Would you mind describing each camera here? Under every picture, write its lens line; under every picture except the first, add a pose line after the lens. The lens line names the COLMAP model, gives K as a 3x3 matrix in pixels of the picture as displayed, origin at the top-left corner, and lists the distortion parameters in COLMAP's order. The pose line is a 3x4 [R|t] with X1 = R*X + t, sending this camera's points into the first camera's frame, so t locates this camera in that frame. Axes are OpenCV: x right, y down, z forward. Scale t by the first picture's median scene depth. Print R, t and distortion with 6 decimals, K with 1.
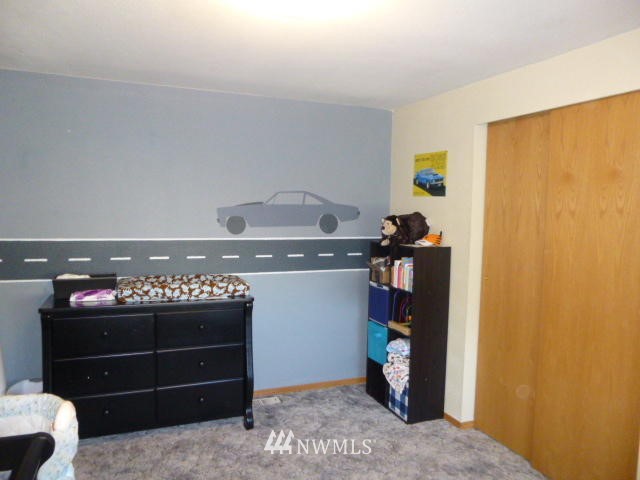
lens RADIAL K [[481.5, 0, 321.8], [0, 481.5, 240.0], [0, 0, 1]] dist [-0.061982, 0.044318]
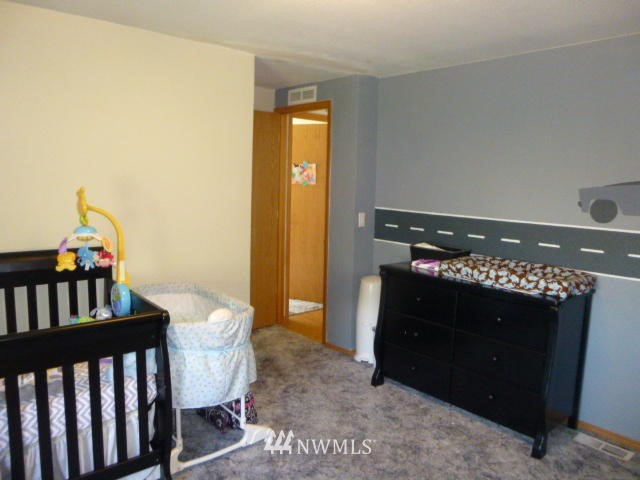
lens RADIAL K [[481.5, 0, 321.6], [0, 481.5, 239.9], [0, 0, 1]] dist [-0.061982, 0.044318]
pose [[0.312641, 0.108863, -0.943613, 0.471194], [-0.079433, 0.992928, 0.088235, -0.018860], [0.946544, 0.047368, 0.319077, 0.380967]]
